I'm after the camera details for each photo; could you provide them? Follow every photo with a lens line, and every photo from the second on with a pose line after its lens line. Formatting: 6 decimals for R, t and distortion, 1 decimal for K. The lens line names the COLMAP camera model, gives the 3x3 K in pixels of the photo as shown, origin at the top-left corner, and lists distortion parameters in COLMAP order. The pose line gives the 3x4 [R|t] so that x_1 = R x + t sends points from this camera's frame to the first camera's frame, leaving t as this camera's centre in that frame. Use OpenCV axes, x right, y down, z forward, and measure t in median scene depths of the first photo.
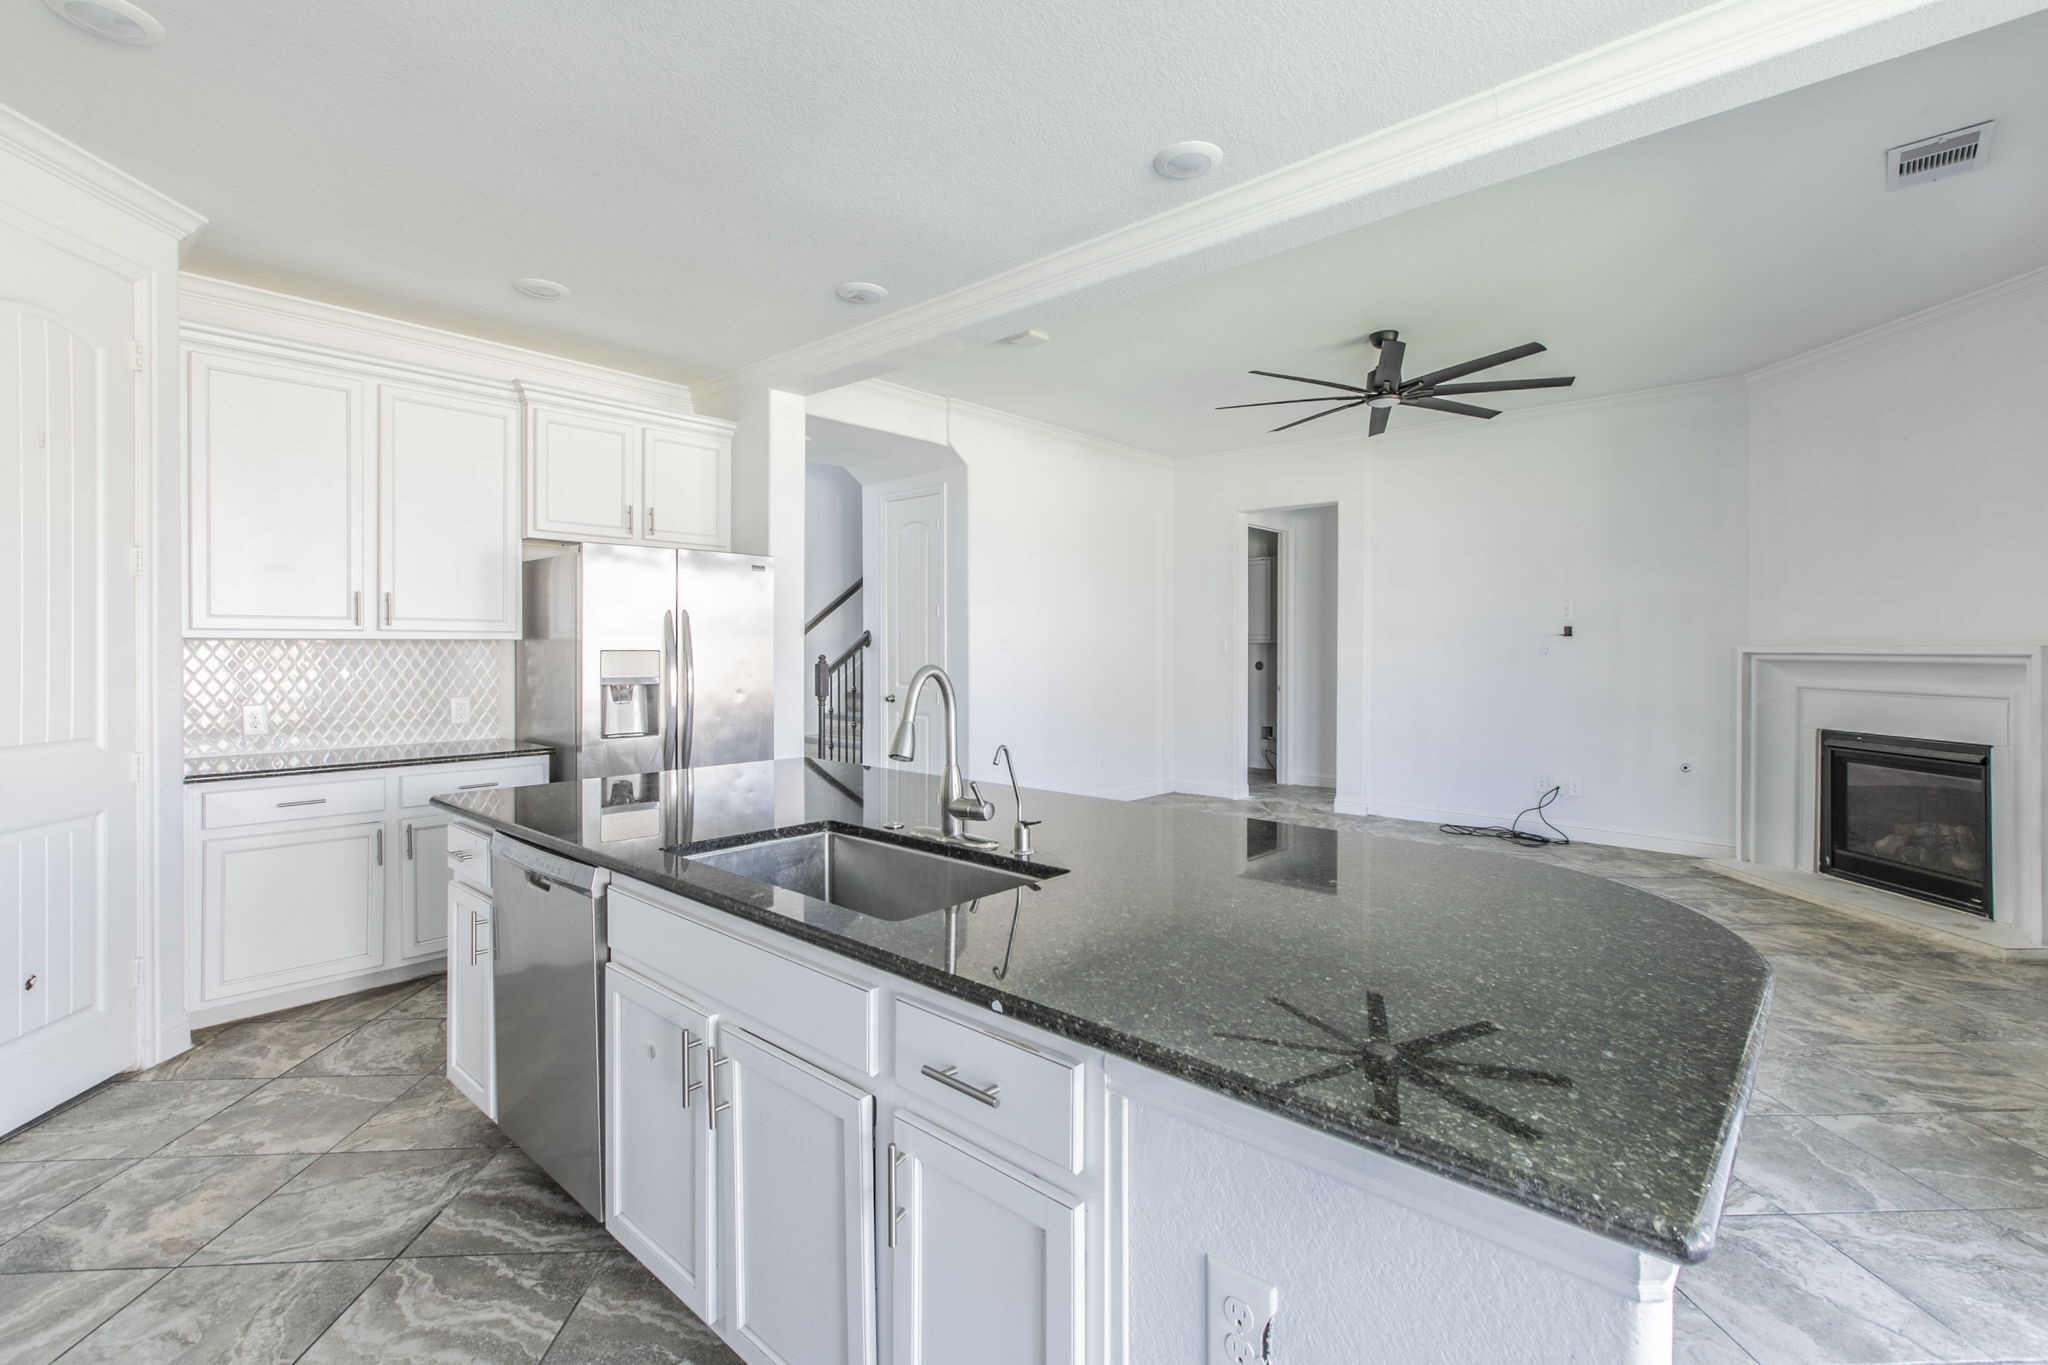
lens RADIAL K [[950.1, 0, 1002.0], [0, 950.1, 647.2], [0, 0, 1]] dist [0.006612, -0.001506]
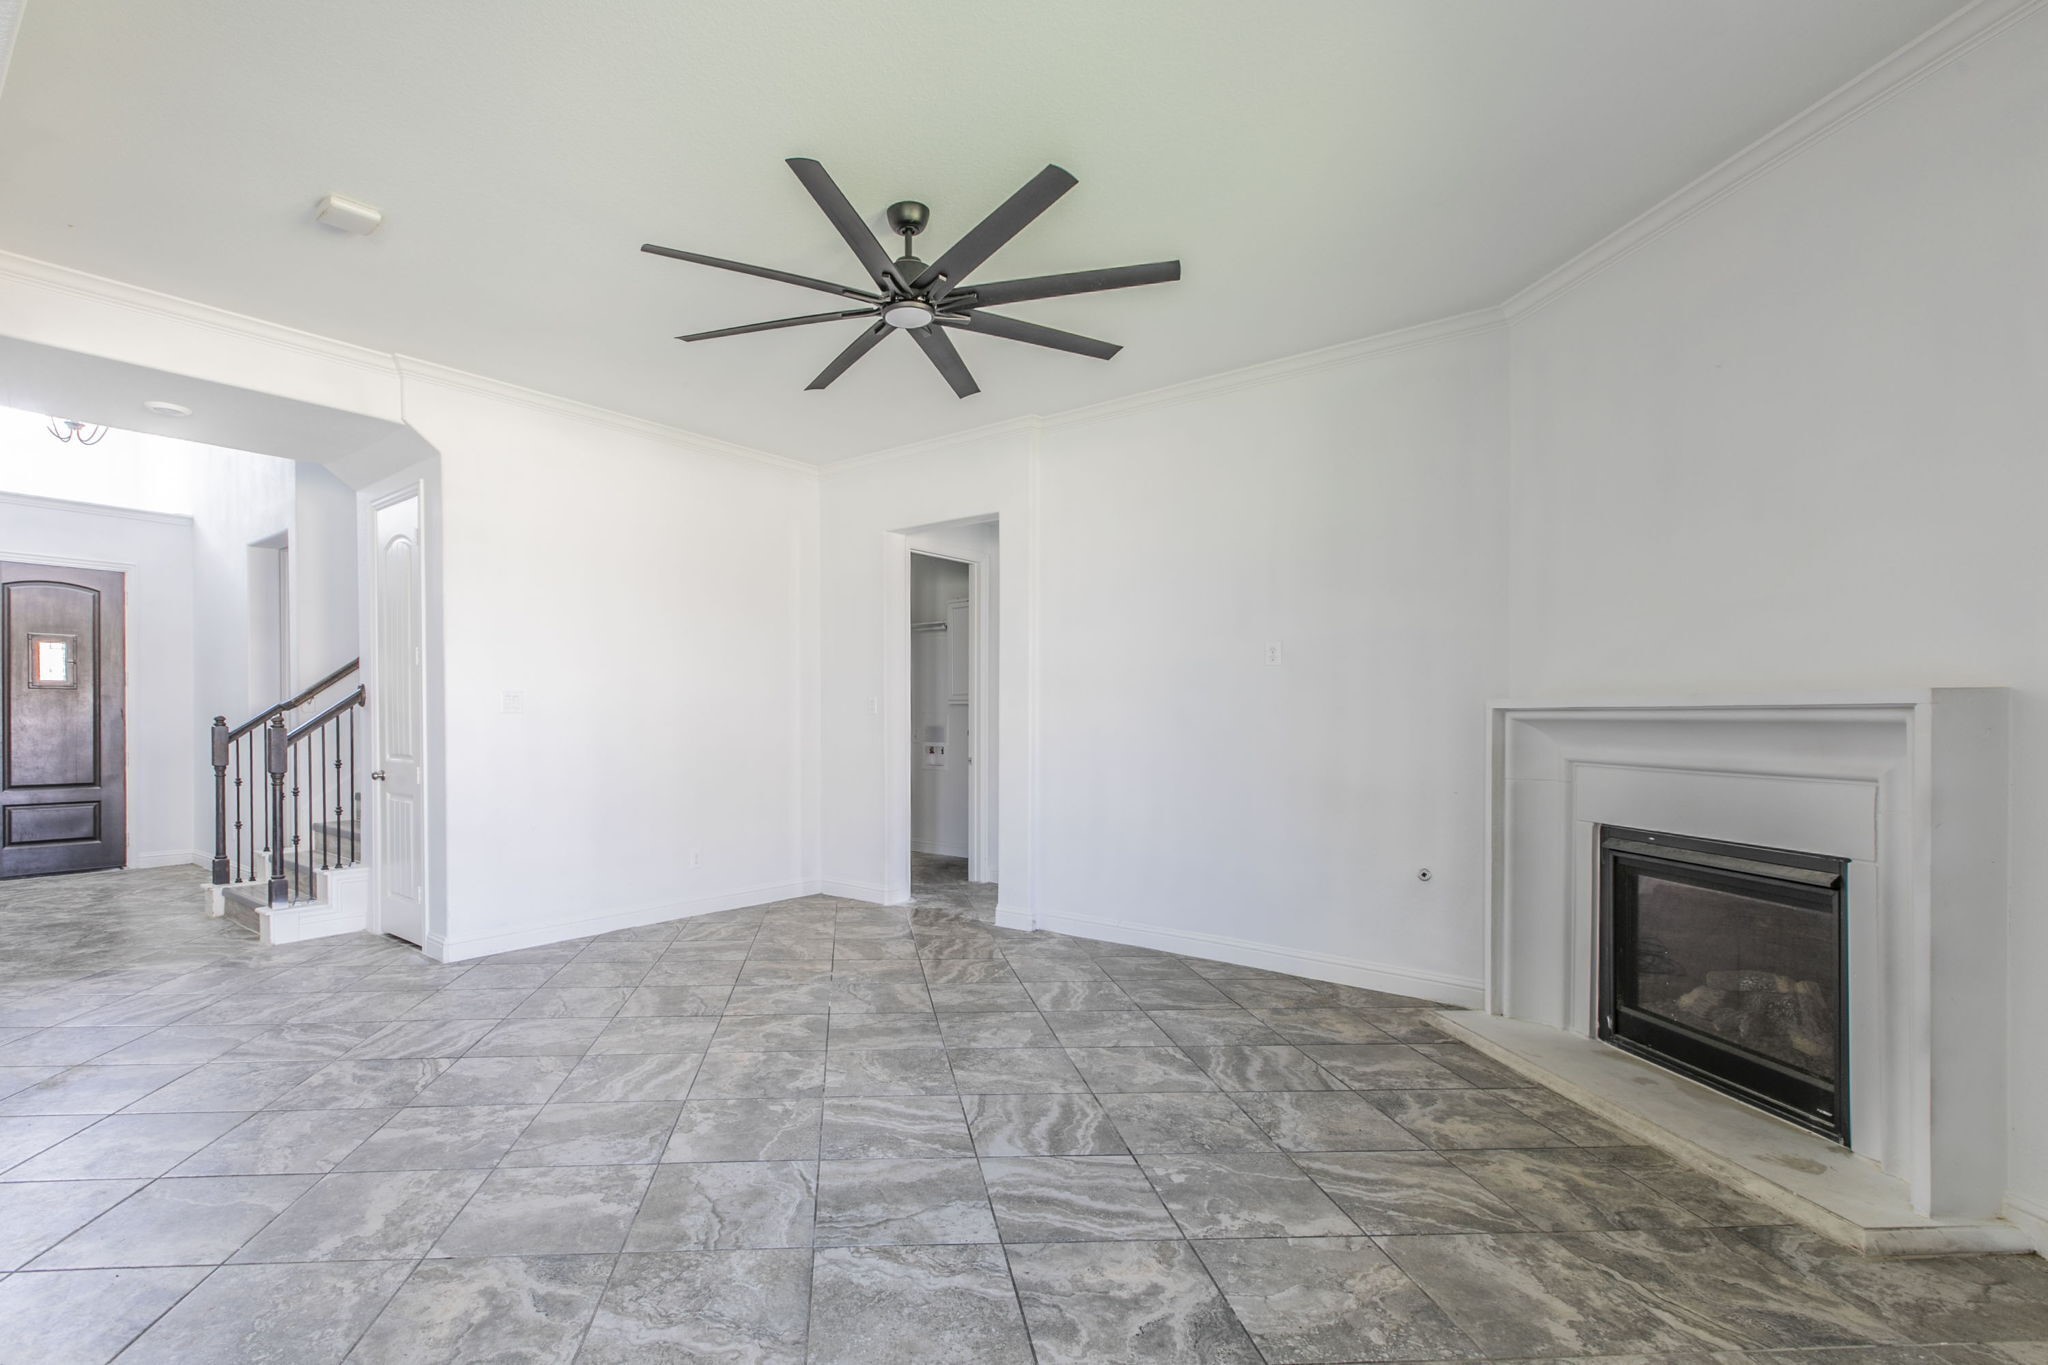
lens RADIAL K [[950.1, 0, 884.0], [0, 950.1, 721.1], [0, 0, 1]] dist [0.006612, -0.001506]
pose [[0.999952, -0.000750, -0.009752, 0.377044], [0.000794, 0.999990, 0.004459, 0.011897], [0.009748, -0.004467, 0.999943, 0.341663]]
